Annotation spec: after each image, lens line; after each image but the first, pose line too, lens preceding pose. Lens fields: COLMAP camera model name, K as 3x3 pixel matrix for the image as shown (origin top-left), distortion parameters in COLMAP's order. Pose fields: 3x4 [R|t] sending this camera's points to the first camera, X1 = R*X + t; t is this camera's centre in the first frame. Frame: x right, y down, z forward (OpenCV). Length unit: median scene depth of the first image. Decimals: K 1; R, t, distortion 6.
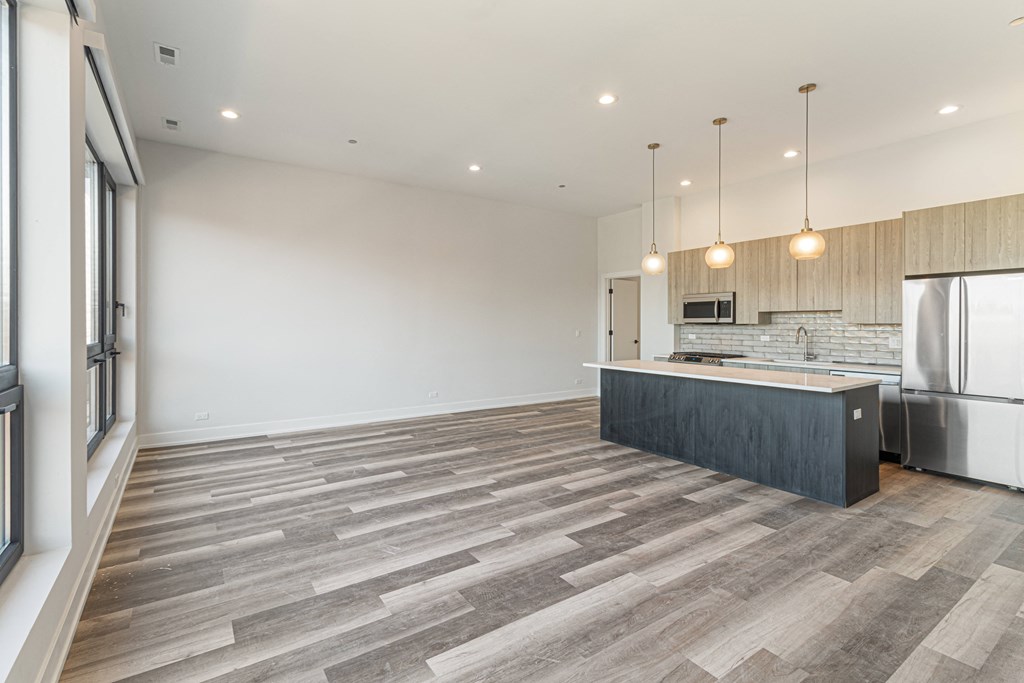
lens RADIAL K [[472.6, 0, 506.9], [0, 472.6, 328.1], [0, 0, 1]] dist [0.013216, 0.000449]
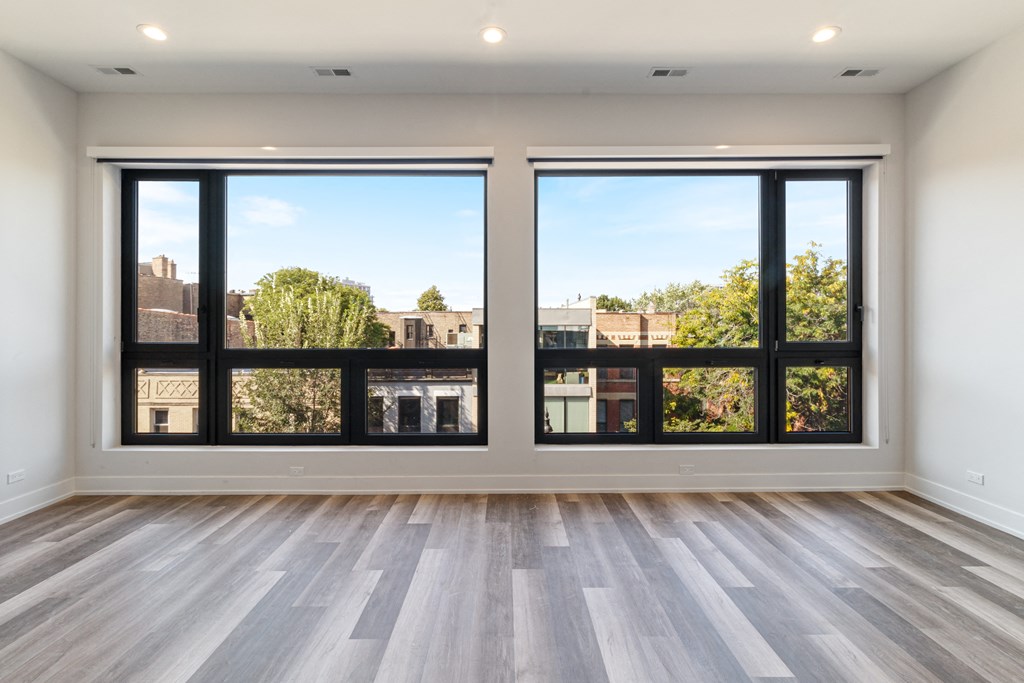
lens RADIAL K [[472.6, 0, 506.9], [0, 472.6, 328.1], [0, 0, 1]] dist [0.013216, 0.000449]
pose [[-0.564653, -0.002724, -0.825324, 0.396849], [-0.006009, 0.999982, 0.000810, -0.013601], [0.825307, 0.005417, -0.564659, 1.486929]]
